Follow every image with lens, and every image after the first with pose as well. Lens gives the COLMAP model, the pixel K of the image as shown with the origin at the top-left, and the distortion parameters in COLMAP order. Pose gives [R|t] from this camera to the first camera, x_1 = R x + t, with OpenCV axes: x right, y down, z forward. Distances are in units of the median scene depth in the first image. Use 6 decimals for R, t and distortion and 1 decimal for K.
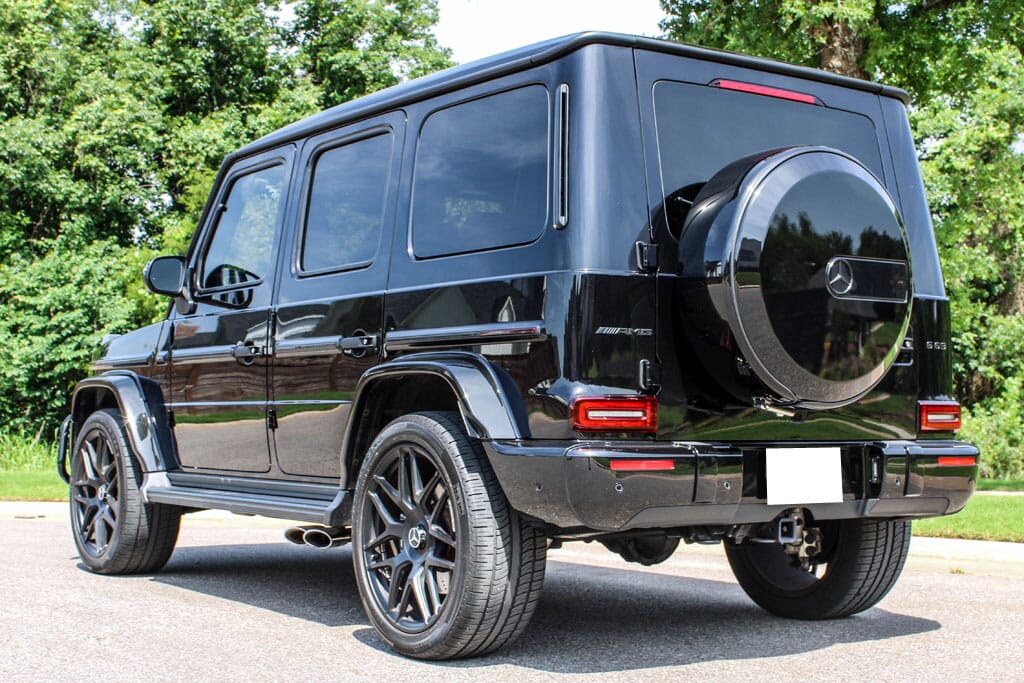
lens RADIAL K [[1615.2, 0, 512.0], [0, 1615.2, 341.5], [0, 0, 1]] dist [-0.073967, -0.063138]
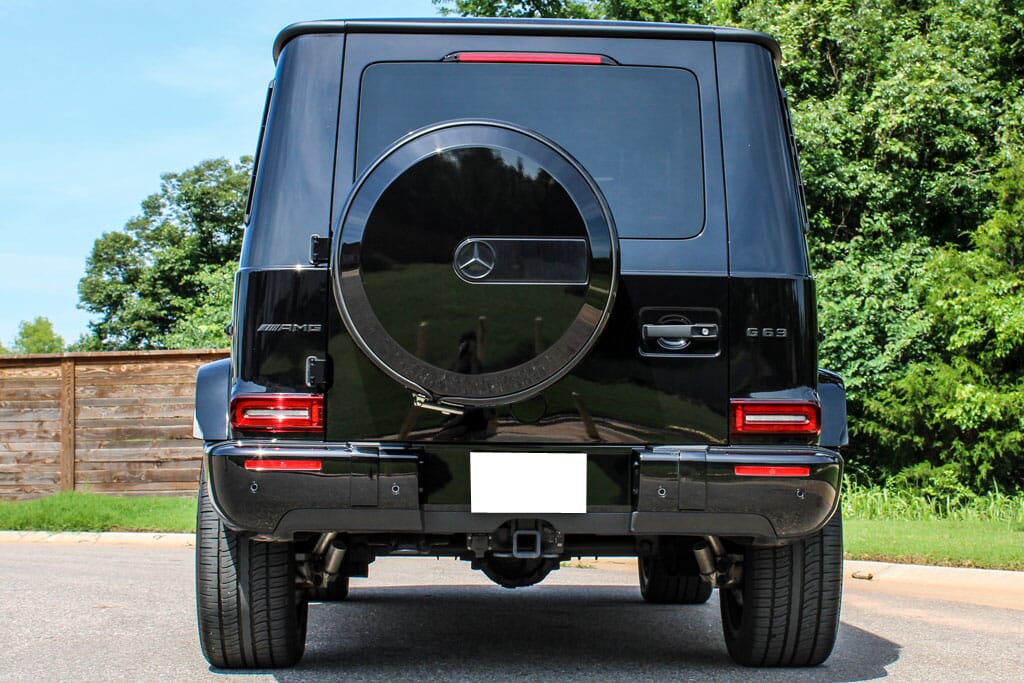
lens RADIAL K [[2062.5, 0, 512.0], [0, 2062.5, 341.5], [0, 0, 1]] dist [0.015477, 0.067511]
pose [[0.845733, -0.029230, -0.532805, 0.132207], [0.021636, 0.999556, -0.020493, 0.004707], [0.533167, 0.005804, 0.845990, 0.003174]]
